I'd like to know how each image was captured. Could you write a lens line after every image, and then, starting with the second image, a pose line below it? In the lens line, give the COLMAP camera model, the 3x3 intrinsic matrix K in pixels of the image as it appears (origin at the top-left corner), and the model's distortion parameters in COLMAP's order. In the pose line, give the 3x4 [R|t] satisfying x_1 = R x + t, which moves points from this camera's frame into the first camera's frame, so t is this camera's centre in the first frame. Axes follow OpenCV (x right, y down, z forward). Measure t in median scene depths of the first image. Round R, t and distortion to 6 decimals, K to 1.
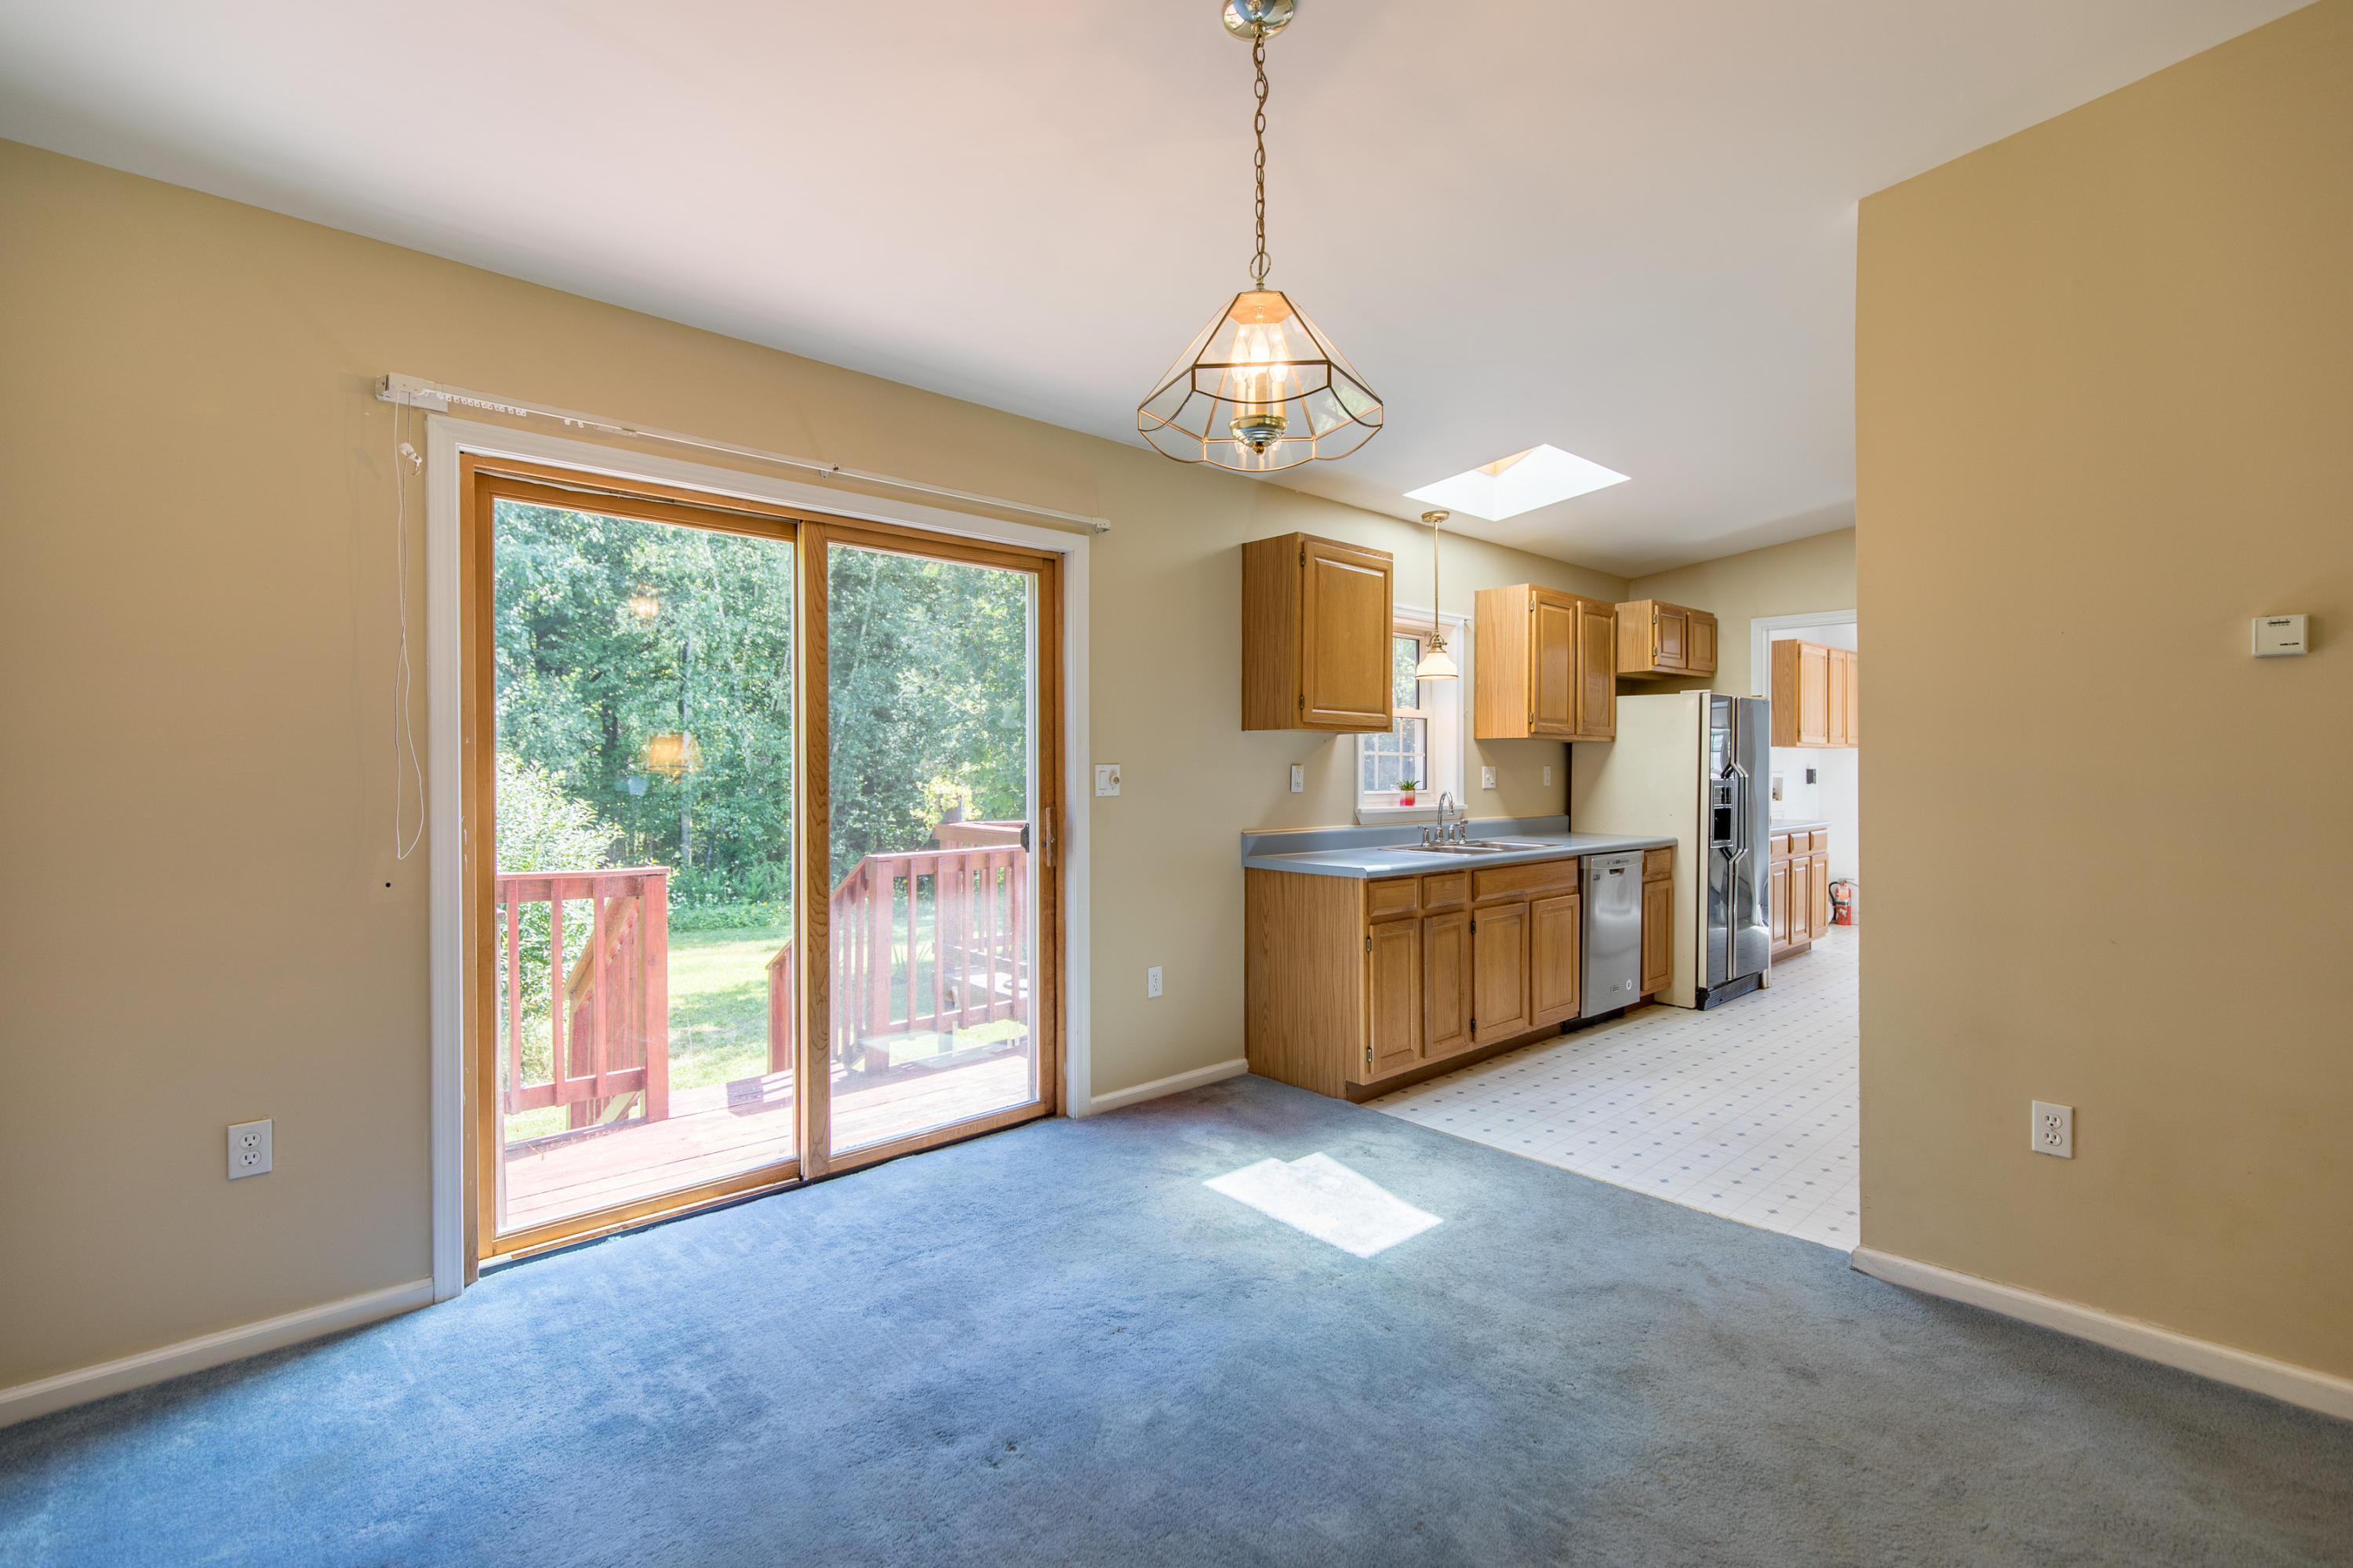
lens RADIAL K [[1052.2, 0, 1180.7], [0, 1052.2, 781.3], [0, 0, 1]] dist [0.001058, -0.000003]
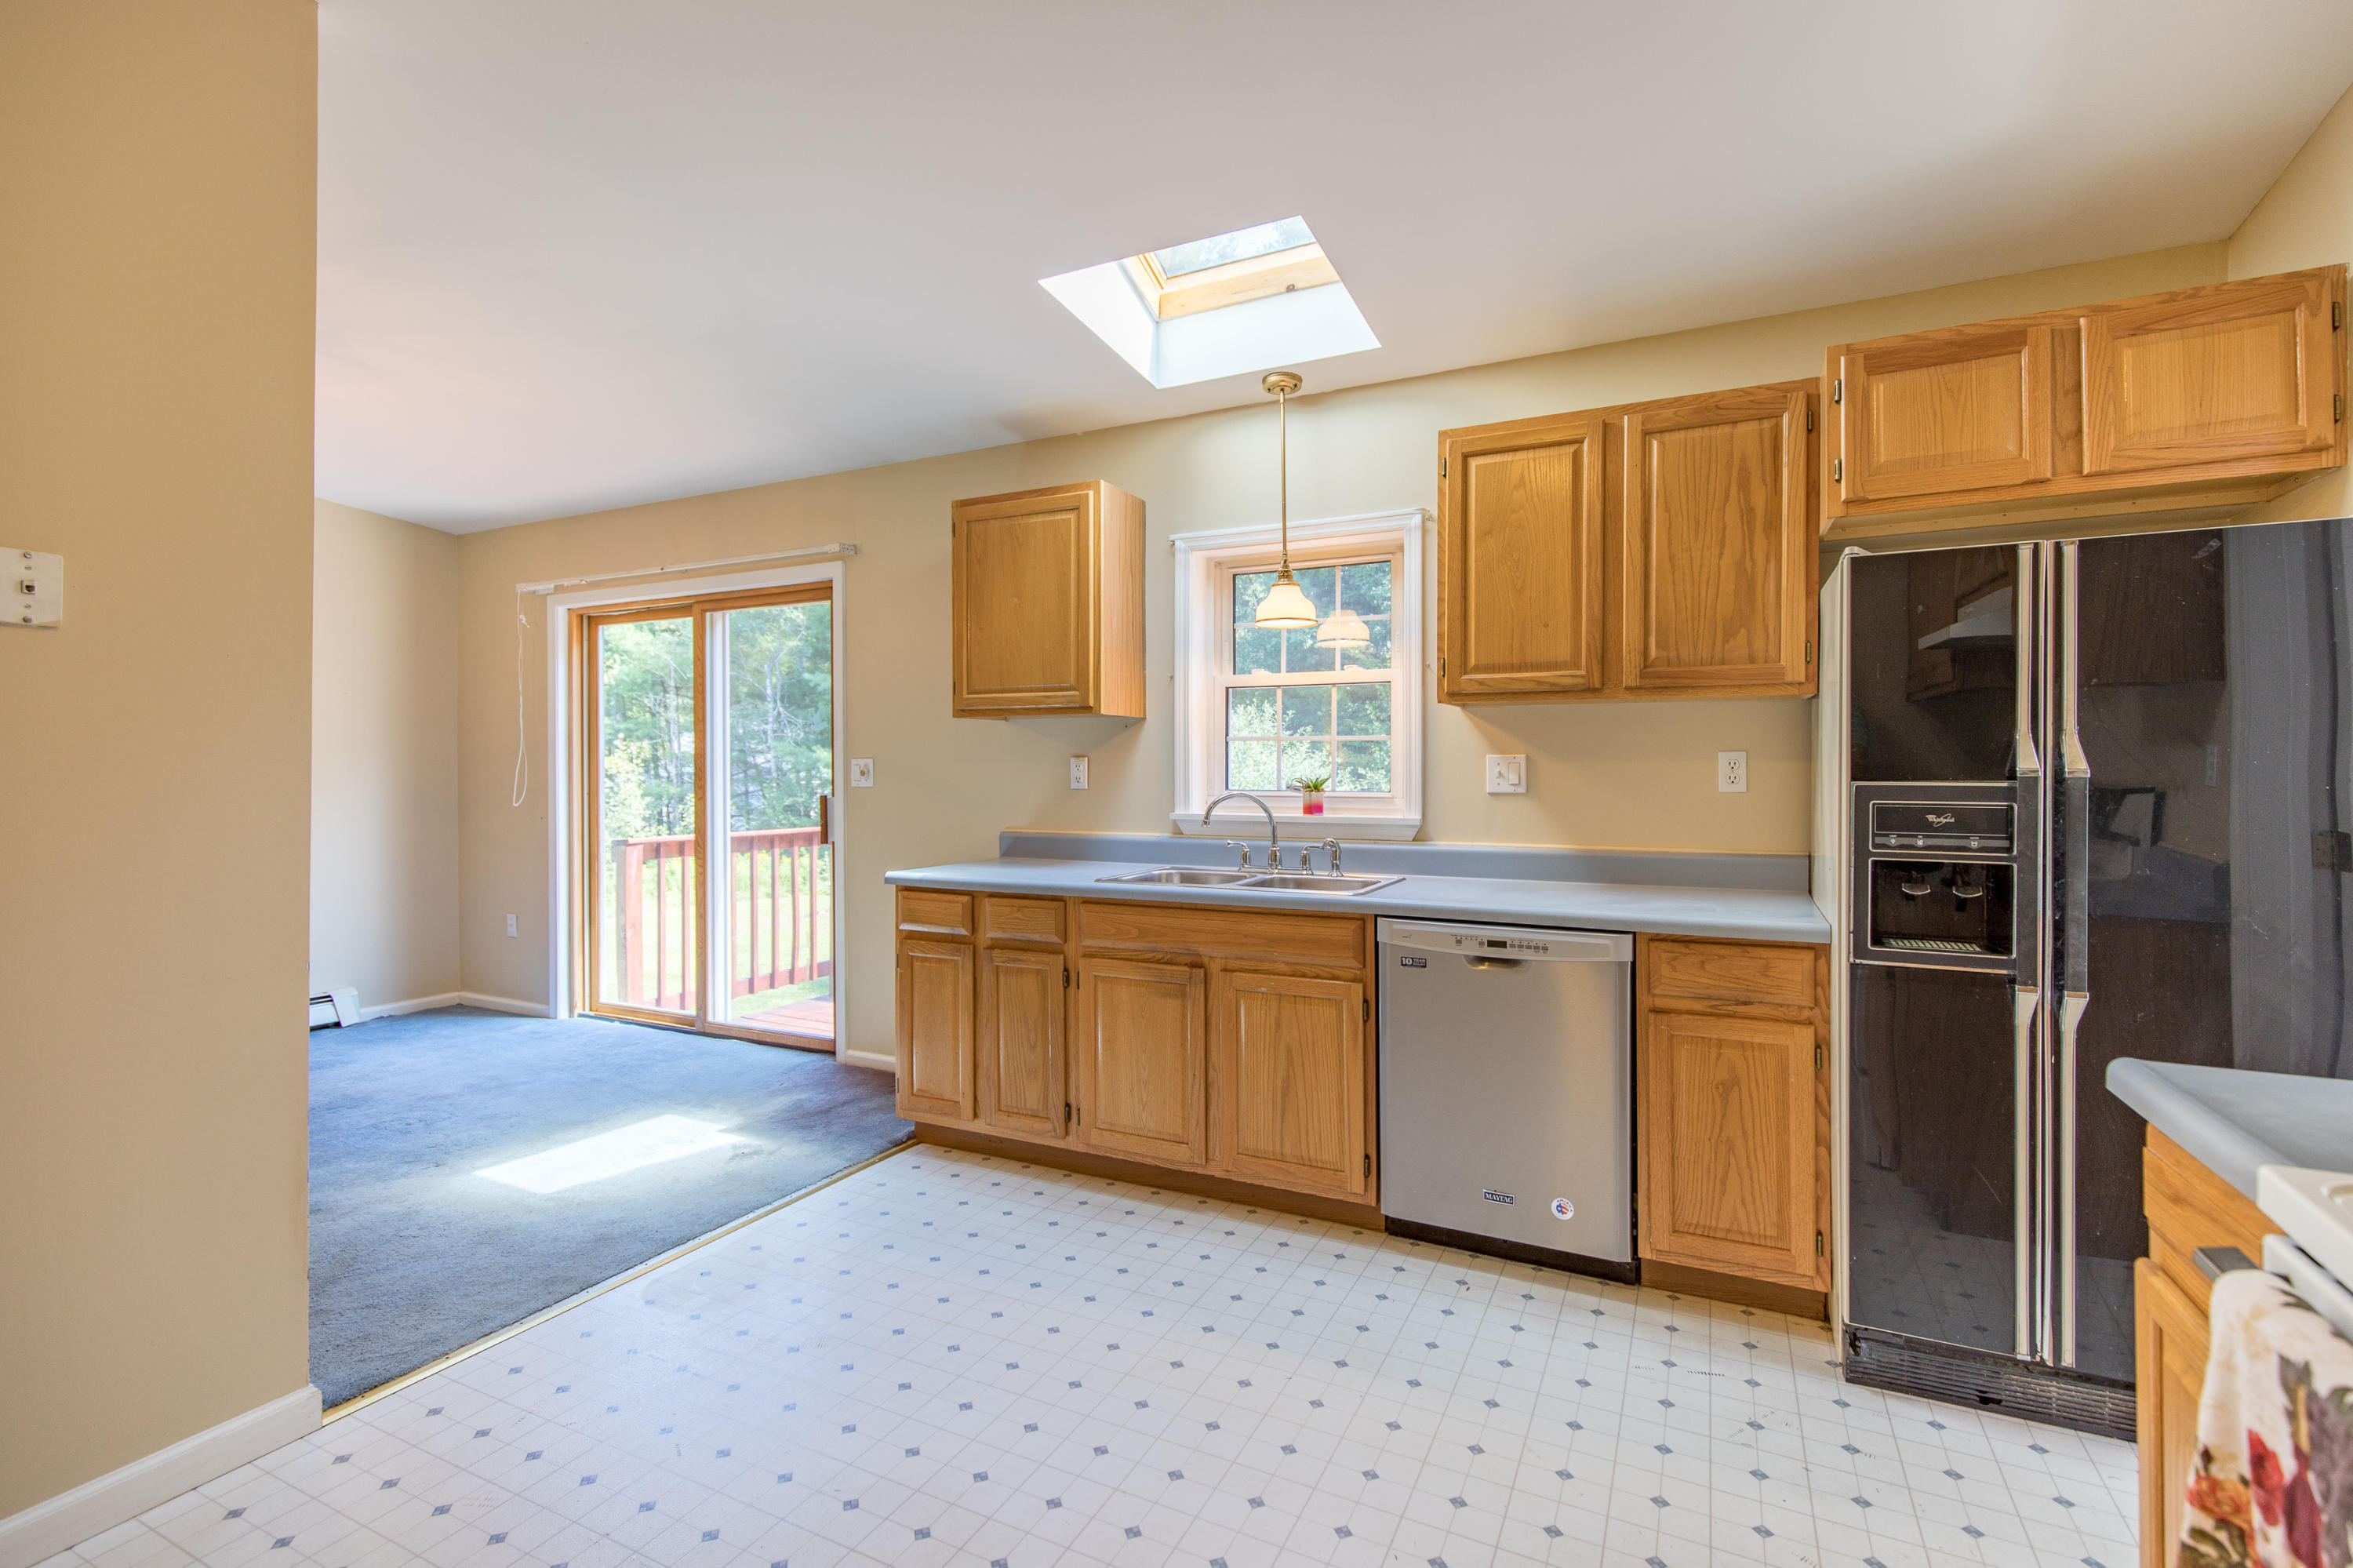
lens RADIAL K [[1052.2, 0, 1180.4], [0, 1052.2, 771.8], [0, 0, 1]] dist [0.001058, -0.000003]
pose [[0.369668, 0.004417, -0.929154, 1.005713], [-0.007253, 0.999972, 0.001868, -0.006038], [0.929136, 0.006049, 0.369689, 0.824502]]
